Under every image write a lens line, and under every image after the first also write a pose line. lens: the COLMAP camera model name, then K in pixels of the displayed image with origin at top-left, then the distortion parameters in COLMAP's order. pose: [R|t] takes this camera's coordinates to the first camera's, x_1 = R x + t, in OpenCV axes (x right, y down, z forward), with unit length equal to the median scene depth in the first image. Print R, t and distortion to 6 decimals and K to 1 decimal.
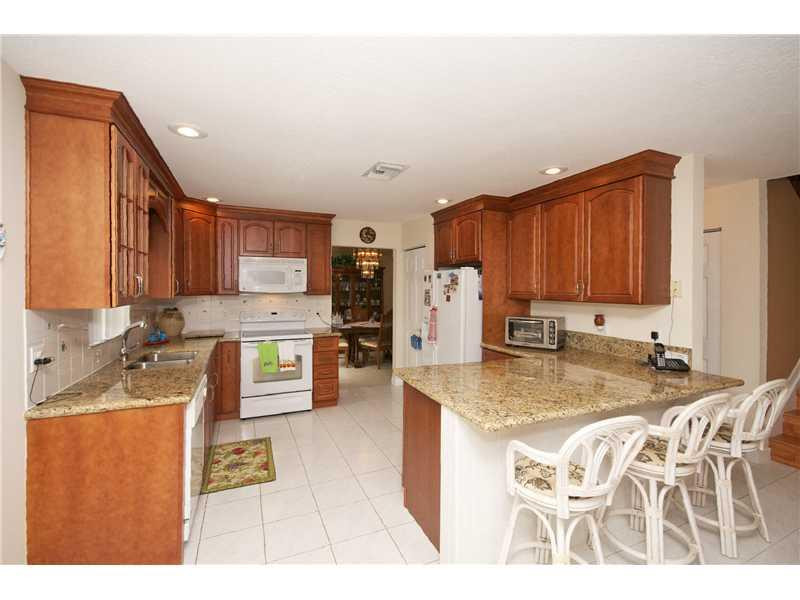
lens RADIAL K [[368.8, 0, 401.6], [0, 368.8, 282.4], [0, 0, 1]] dist [-0.000665, -0.000458]
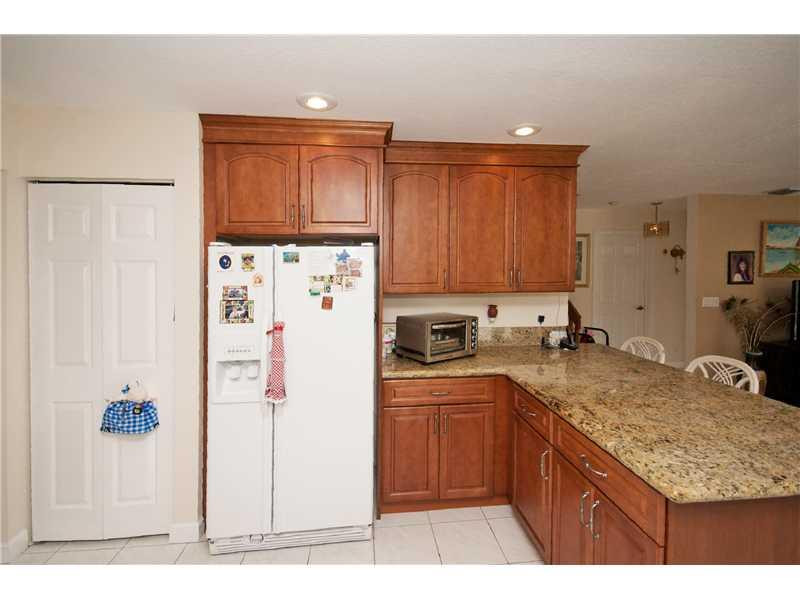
lens RADIAL K [[368.8, 0, 396.6], [0, 368.8, 277.5], [0, 0, 1]] dist [-0.000665, -0.000458]
pose [[0.304094, -0.027194, 0.952254, -0.389367], [-0.001532, 0.999577, 0.029034, -0.007422], [-0.952641, -0.010288, 0.303924, 0.910539]]
